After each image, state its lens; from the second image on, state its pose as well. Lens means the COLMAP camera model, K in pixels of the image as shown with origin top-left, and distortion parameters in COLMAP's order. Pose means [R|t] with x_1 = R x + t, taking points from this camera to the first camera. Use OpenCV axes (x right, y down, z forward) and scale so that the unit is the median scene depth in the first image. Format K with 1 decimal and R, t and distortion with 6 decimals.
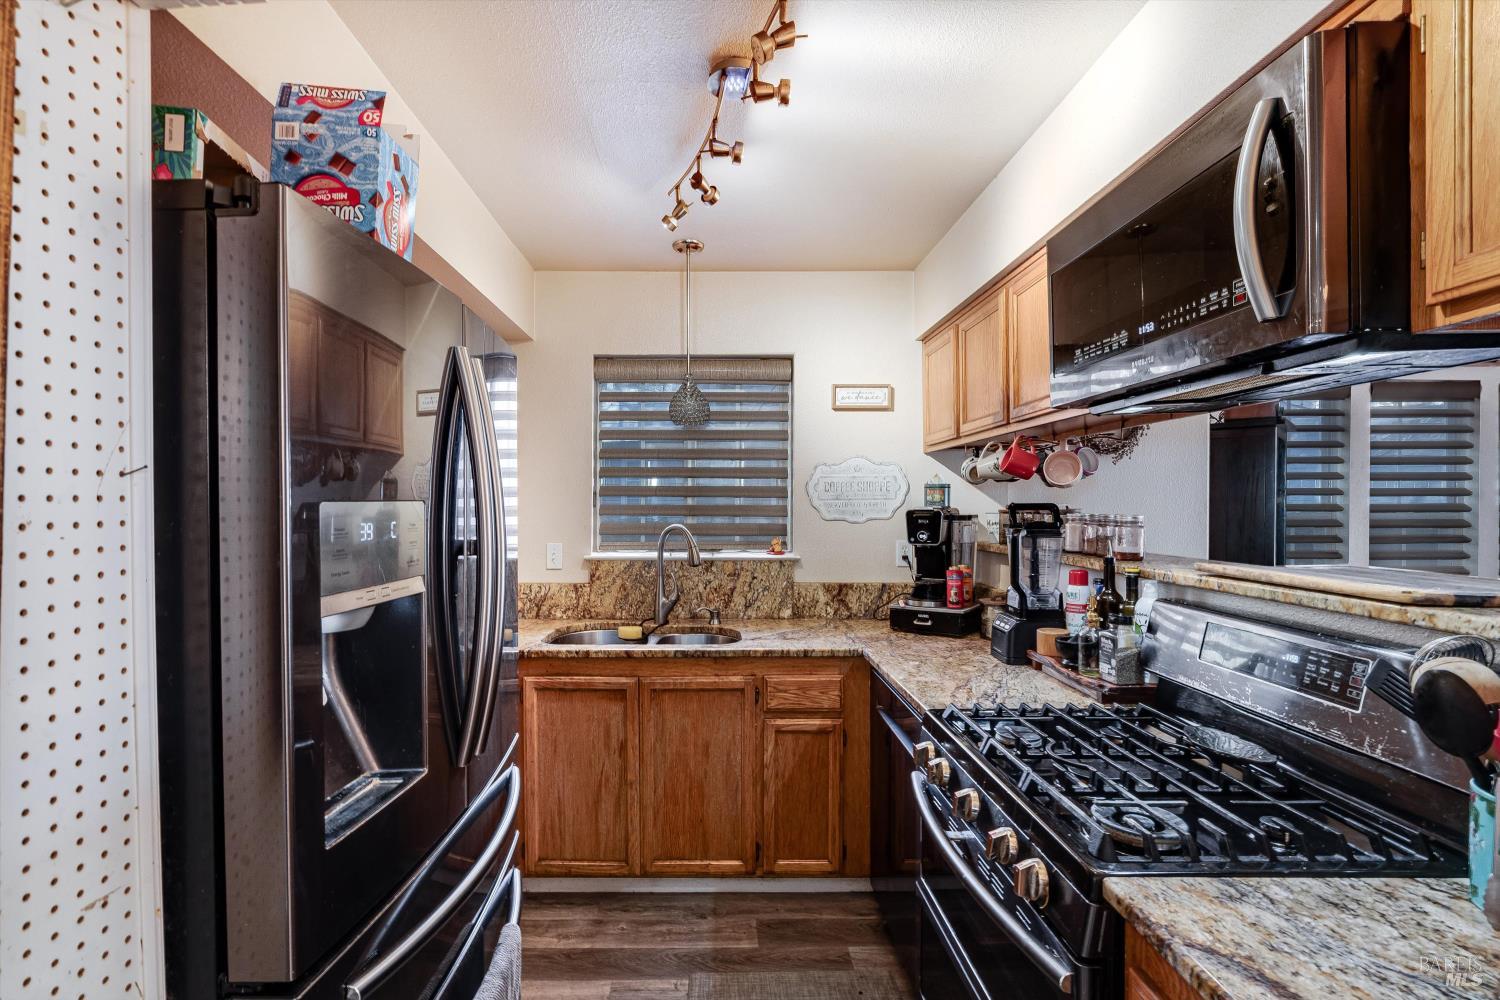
lens RADIAL K [[690.3, 0, 711.3], [0, 690.3, 531.0], [0, 0, 1]] dist [-0.001524, 0.000873]
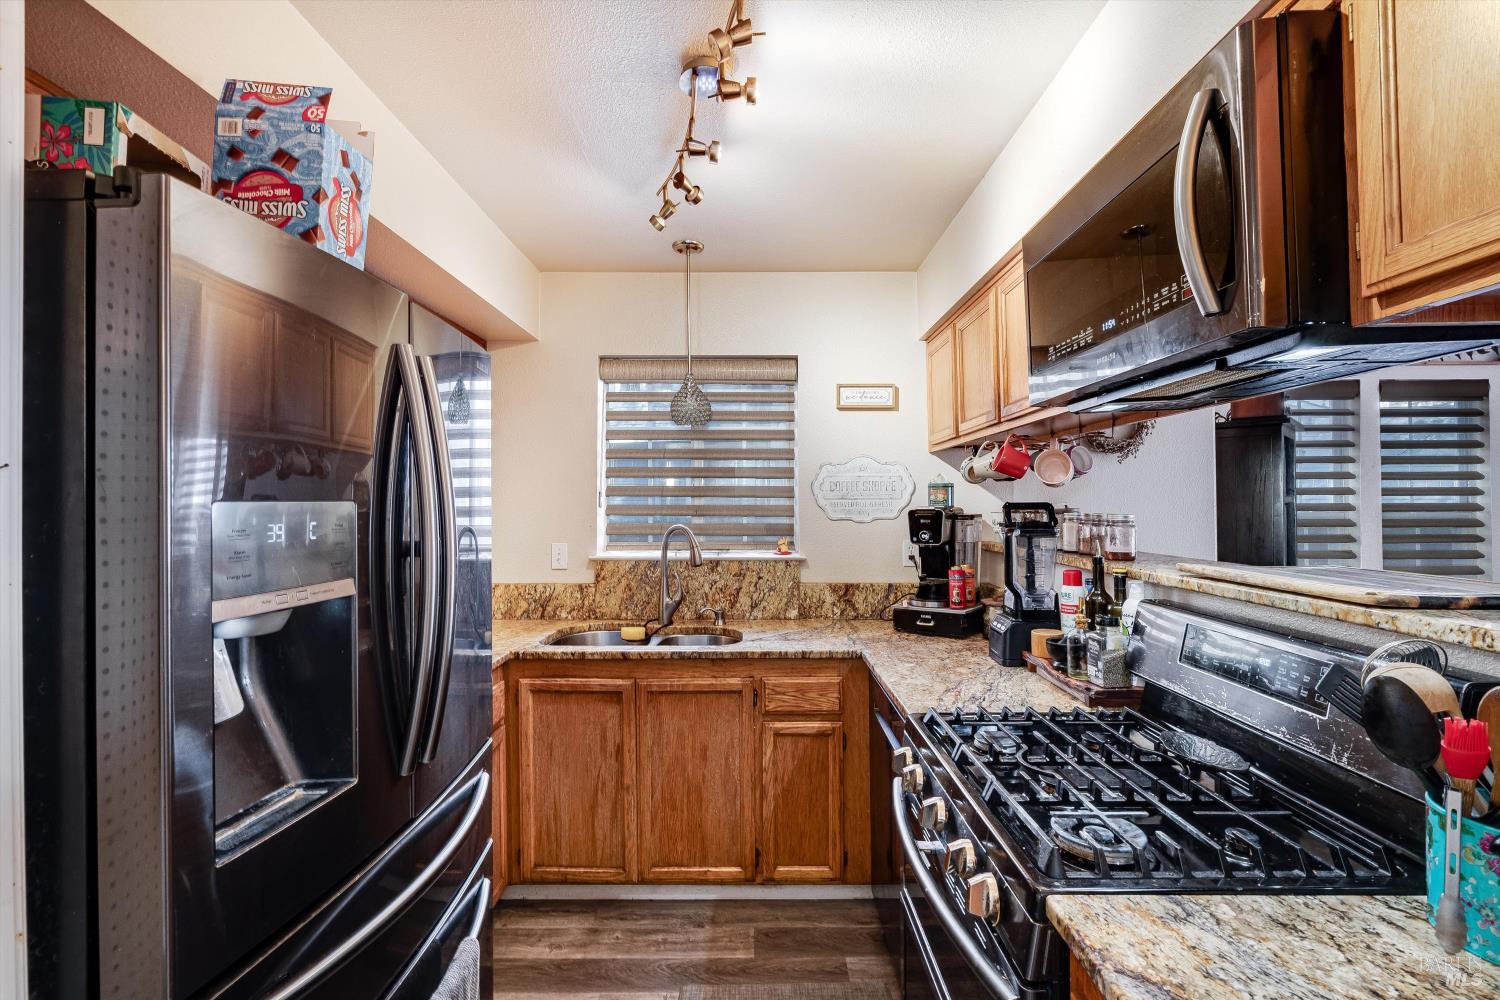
lens RADIAL K [[683.9, 0, 750.5], [0, 683.9, 513.4], [0, 0, 1]] dist [-0.001073, 0.000358]
pose [[0.999999, -0.000998, -0.000905, 0.072026], [0.000974, 0.999683, -0.025157, -0.000457], [0.000930, 0.025156, 0.999683, 0.019508]]
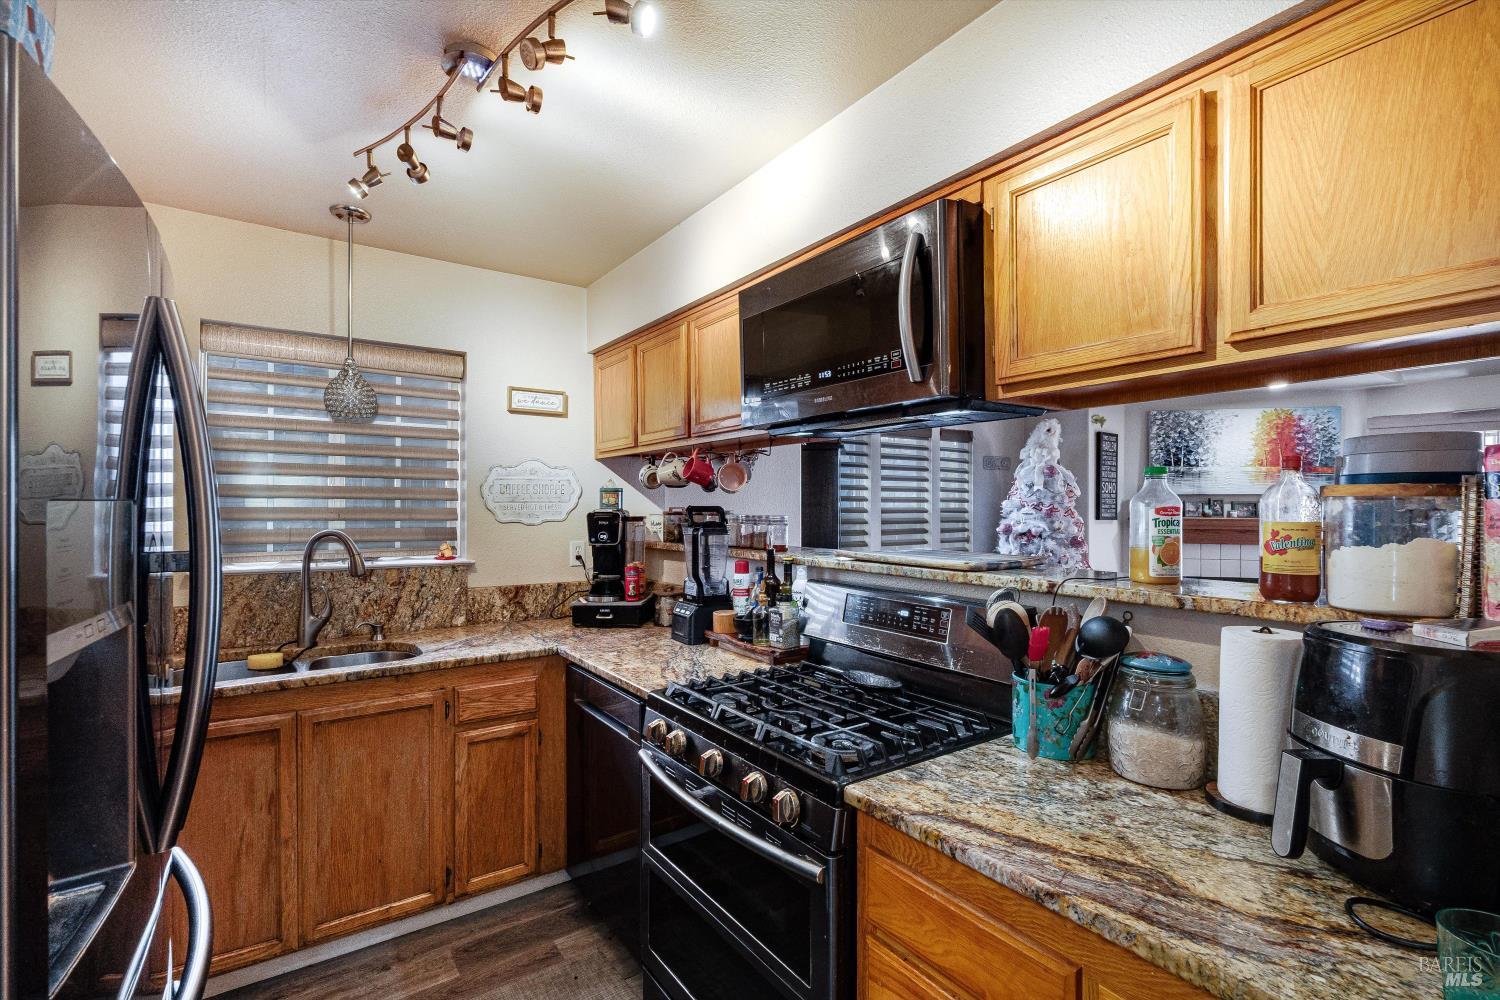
lens RADIAL K [[675.3, 0, 741.0], [0, 675.3, 525.3], [0, 0, 1]] dist [-0.001911, 0.001256]
pose [[0.821977, -0.012479, 0.569384, -0.148521], [0.019318, 0.999796, -0.005975, 0.000707], [-0.569193, 0.015911, 0.822050, 0.015376]]
